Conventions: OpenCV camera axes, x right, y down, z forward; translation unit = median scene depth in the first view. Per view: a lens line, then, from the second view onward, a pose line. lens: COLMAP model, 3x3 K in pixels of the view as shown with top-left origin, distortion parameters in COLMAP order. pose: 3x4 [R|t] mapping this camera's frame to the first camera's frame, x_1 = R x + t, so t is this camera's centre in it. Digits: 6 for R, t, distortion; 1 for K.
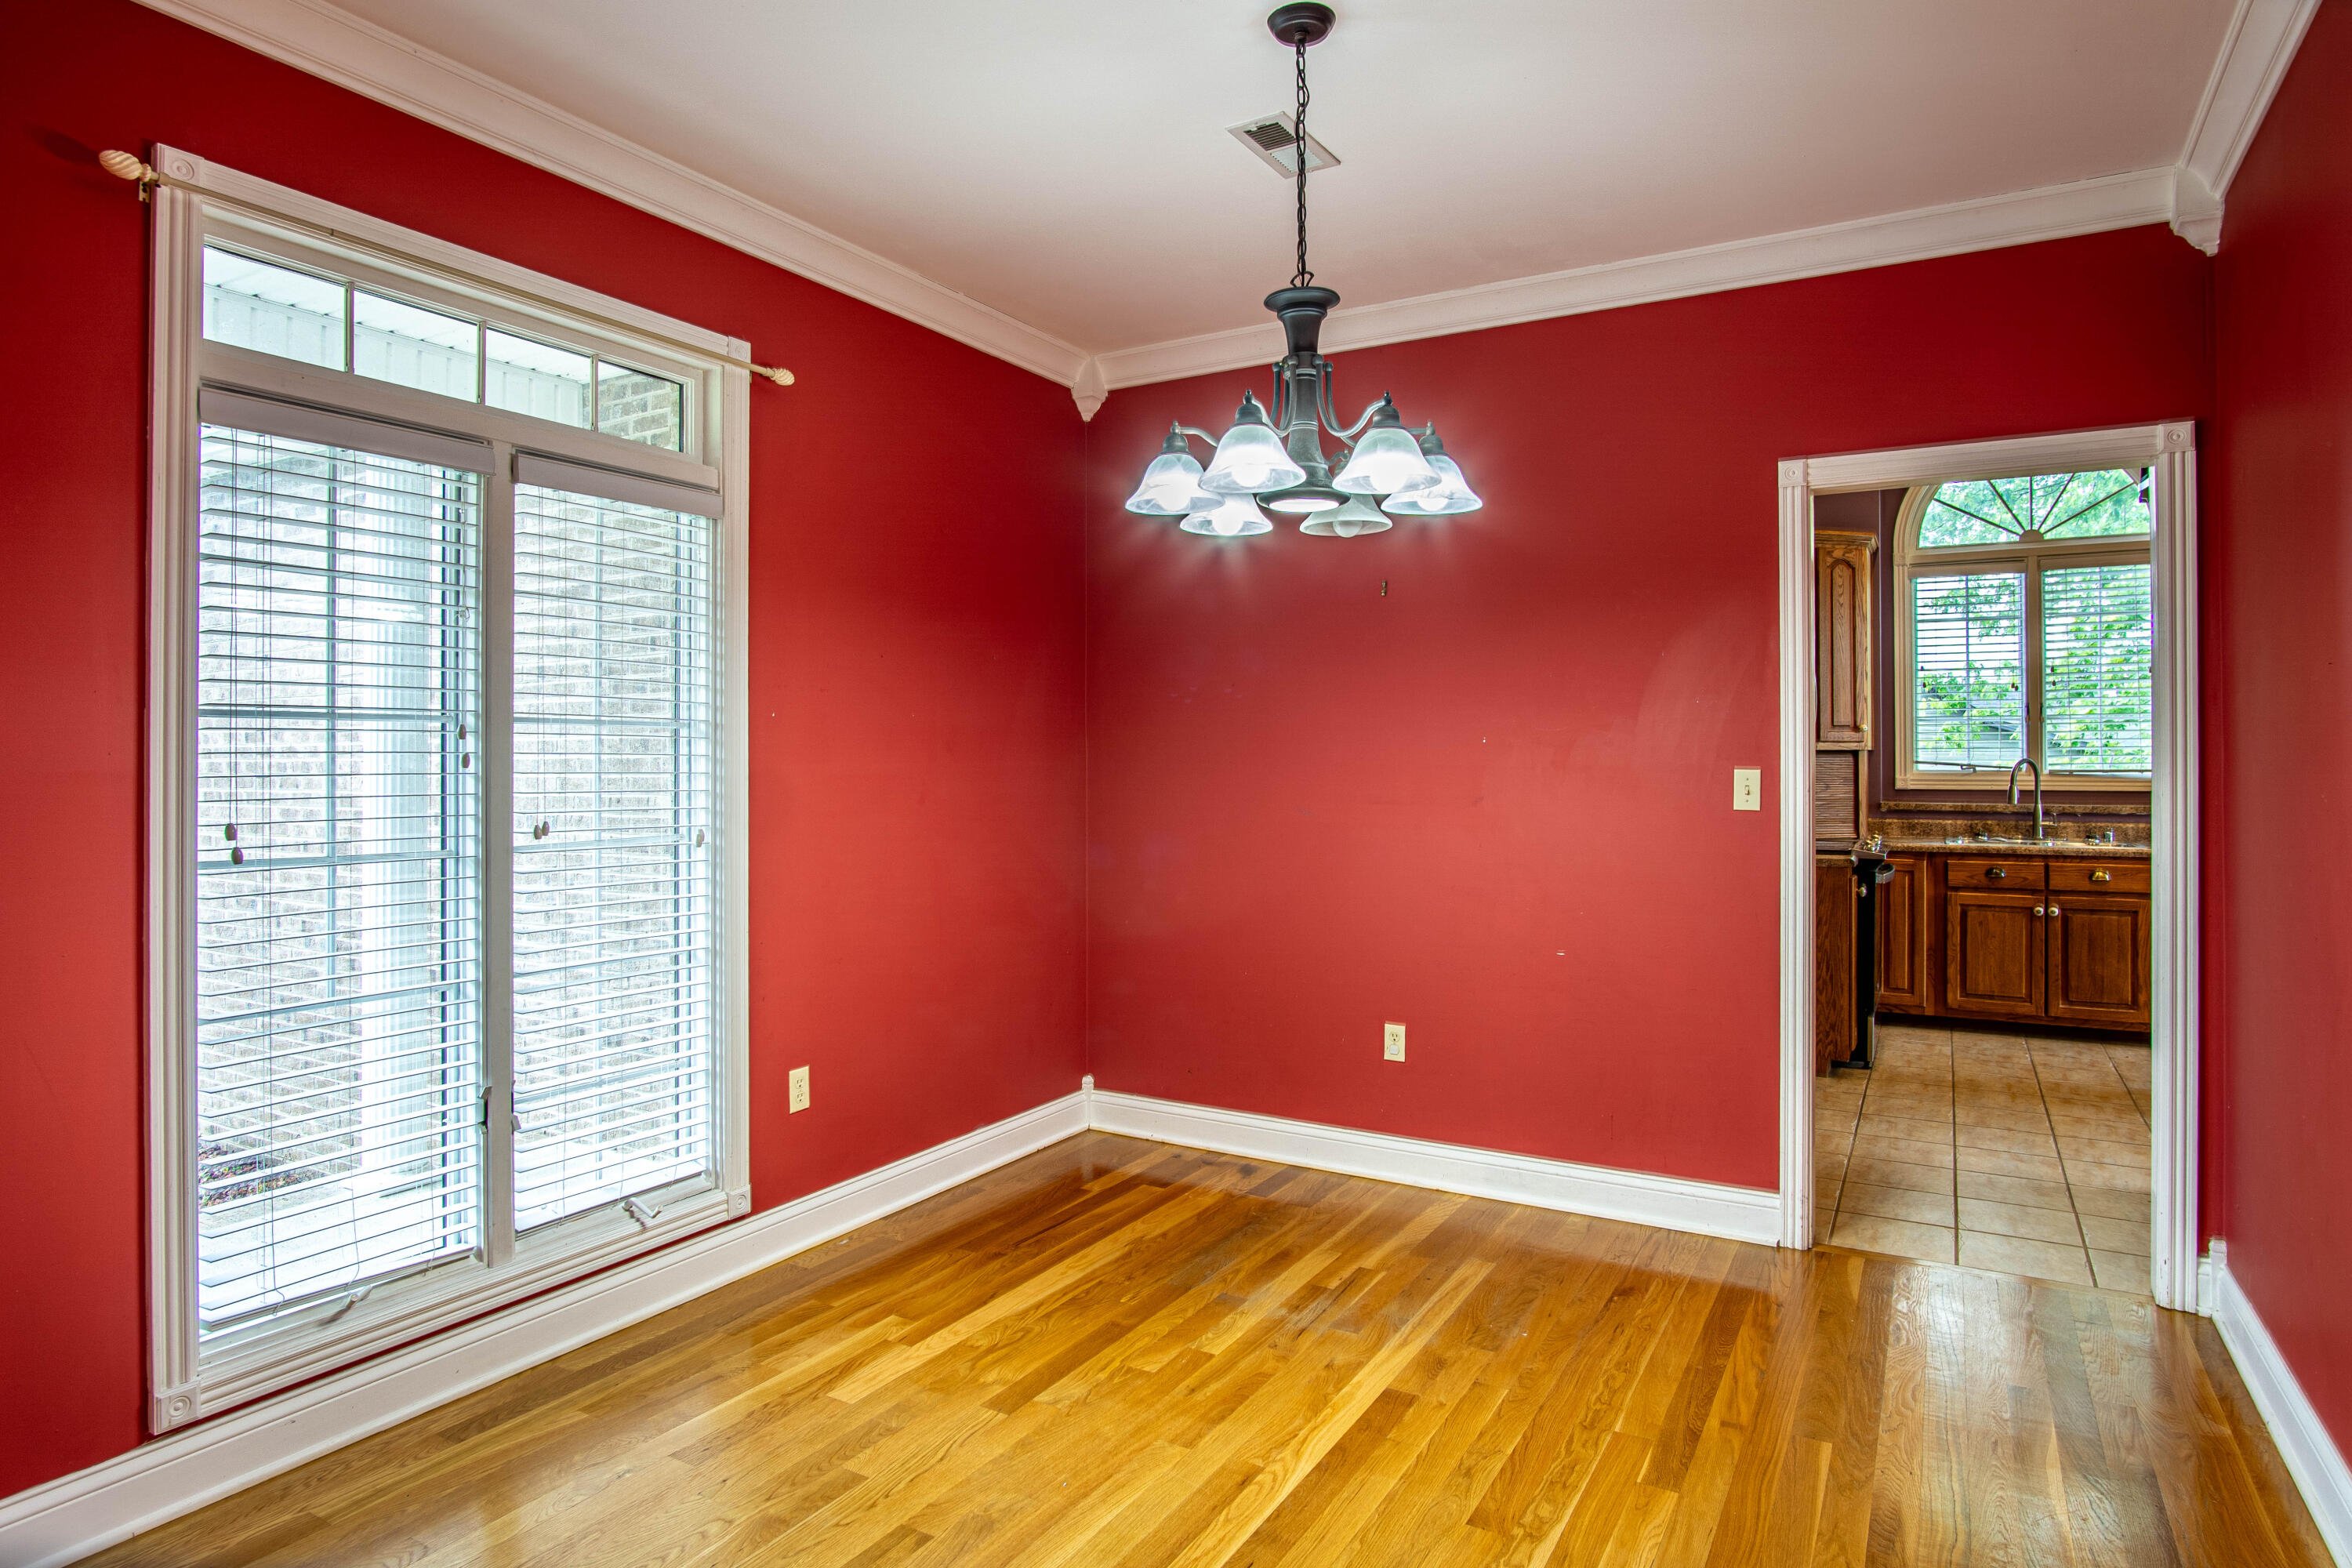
lens RADIAL K [[1343.8, 0, 1153.9], [0, 1343.8, 754.6], [0, 0, 1]] dist [-0.025850, 0.003925]
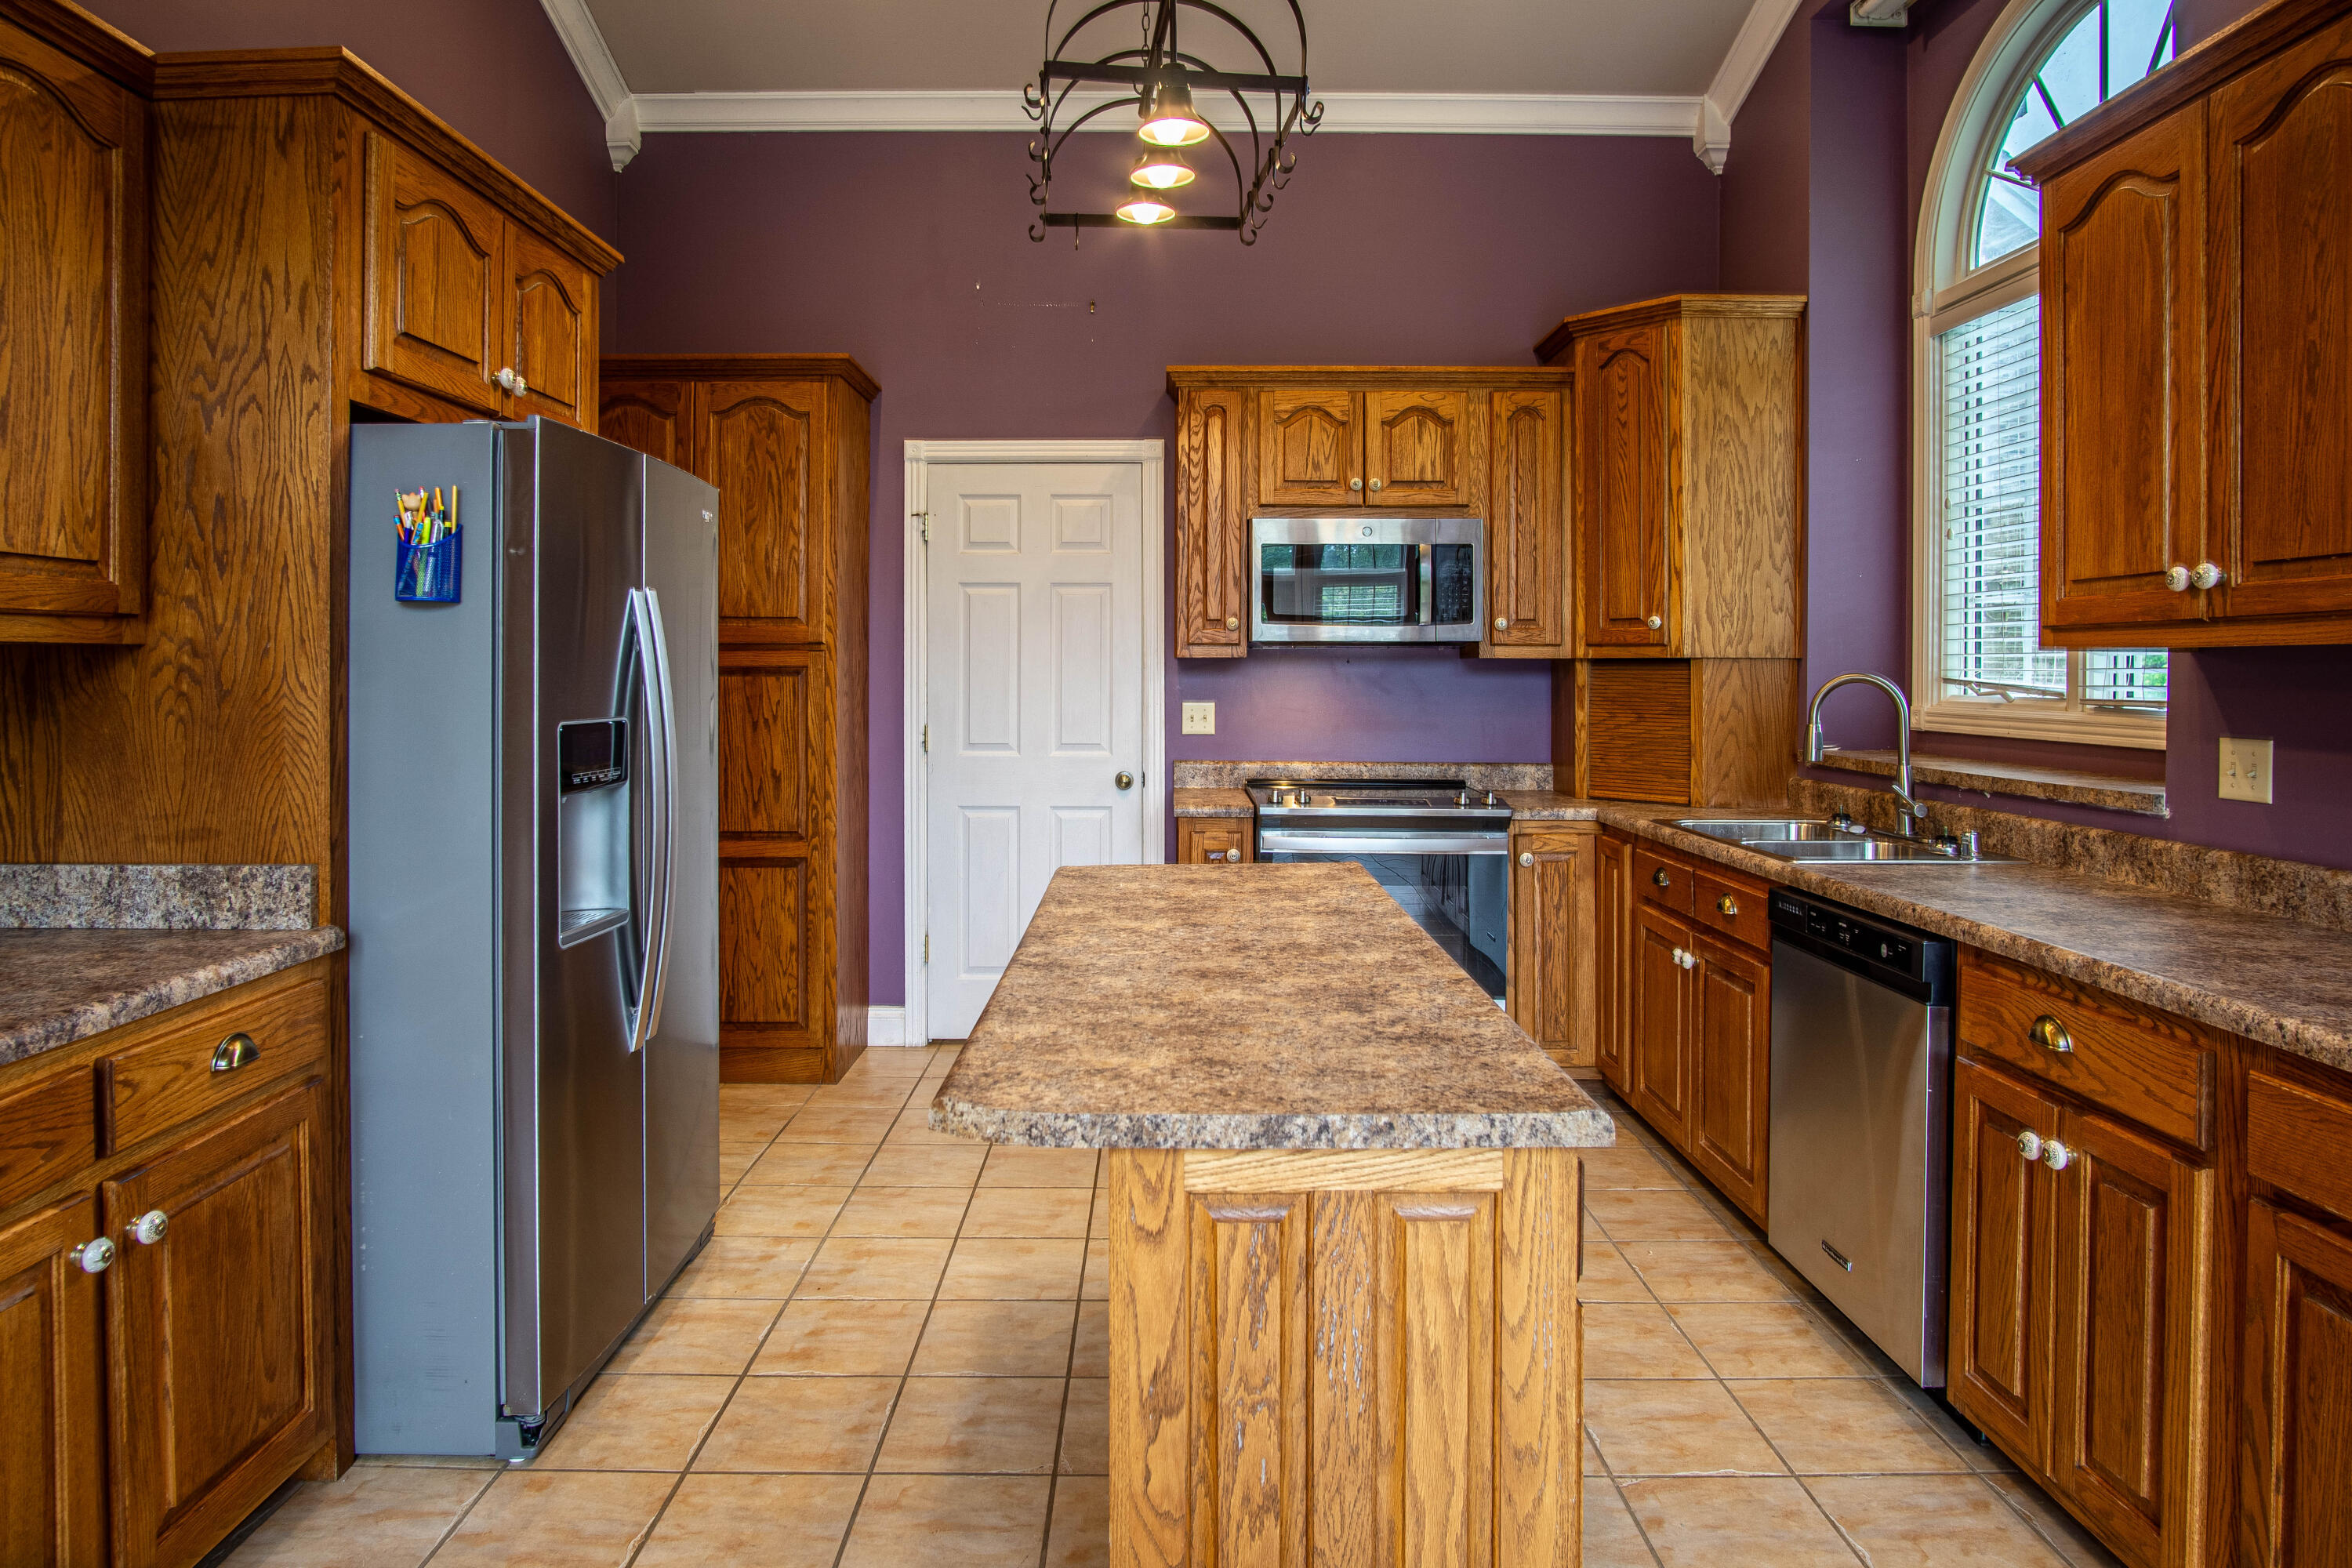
lens RADIAL K [[1343.8, 0, 1146.6], [0, 1343.8, 667.3], [0, 0, 1]] dist [-0.025850, 0.003925]
pose [[0.490822, -0.000055, -0.871260, 0.964464], [0.002085, 0.999997, 0.001111, -0.000646], [0.871257, -0.002362, 0.490821, 0.509793]]
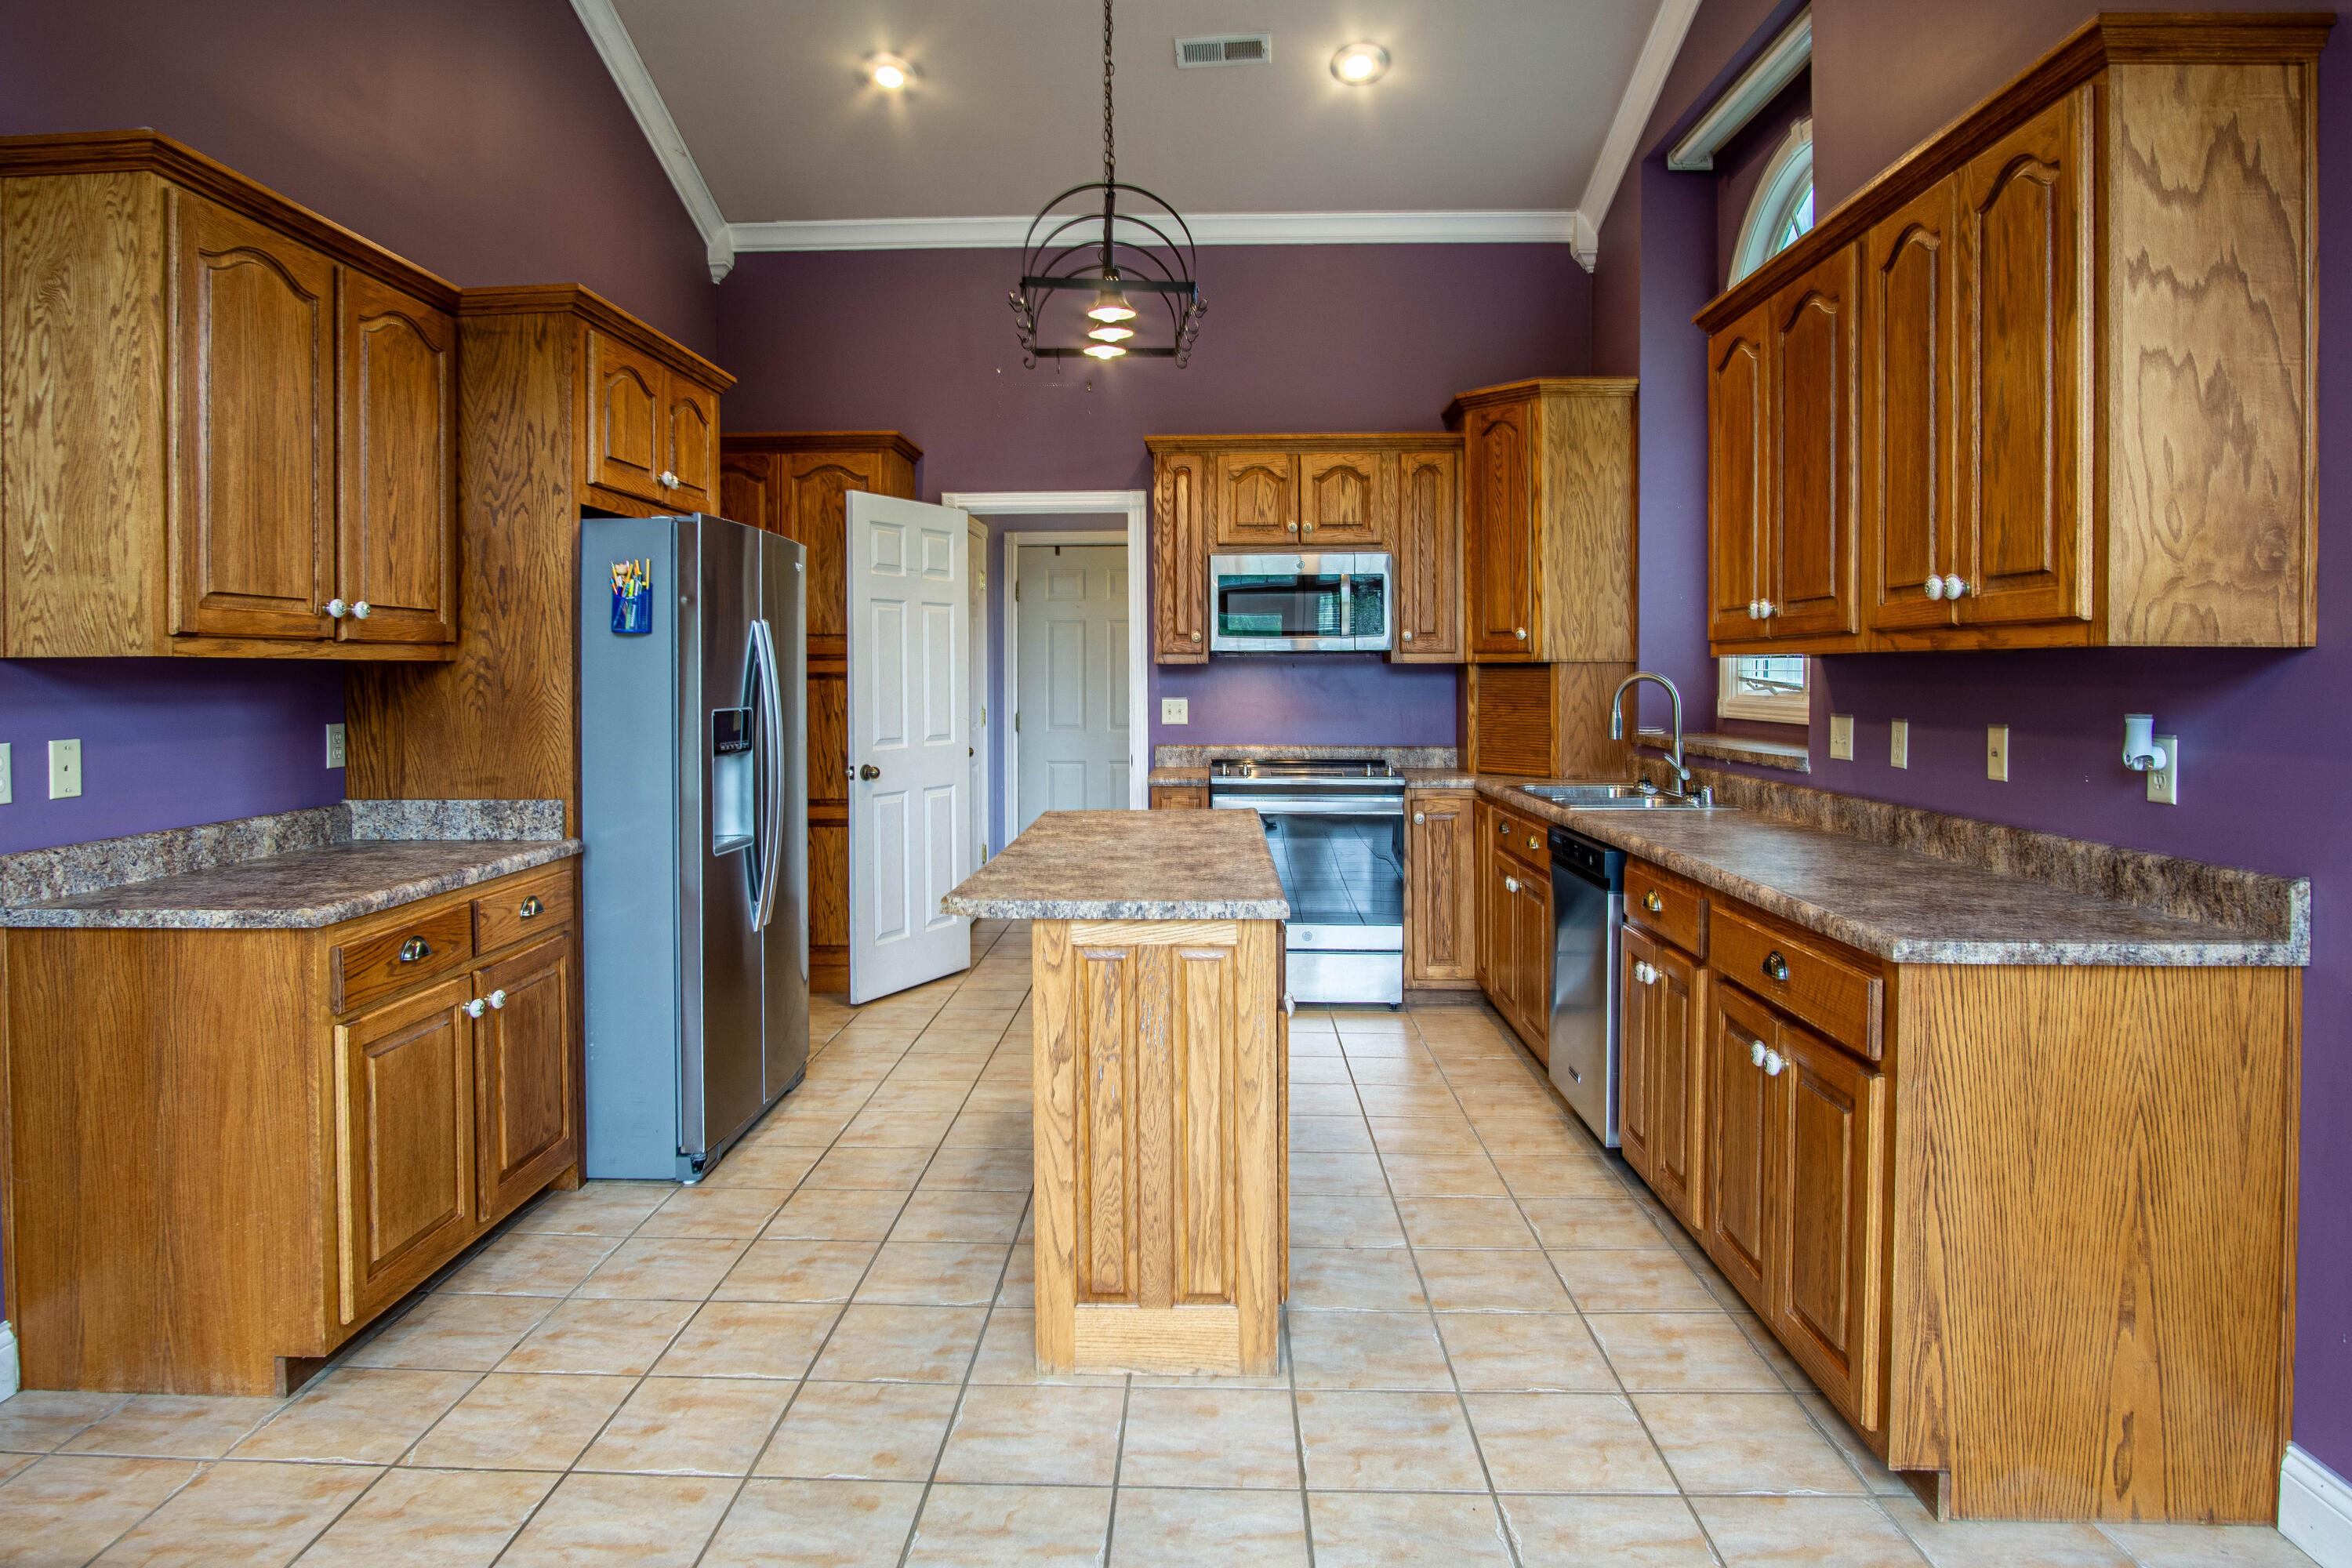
lens RADIAL K [[1343.8, 0, 1138.4], [0, 1343.8, 675.1], [0, 0, 1]] dist [-0.025850, 0.003925]
pose [[0.453126, 0.000204, -0.891446, 1.146335], [0.007605, 0.999963, 0.004095, -0.001015], [0.891414, -0.008635, 0.453108, 0.455468]]
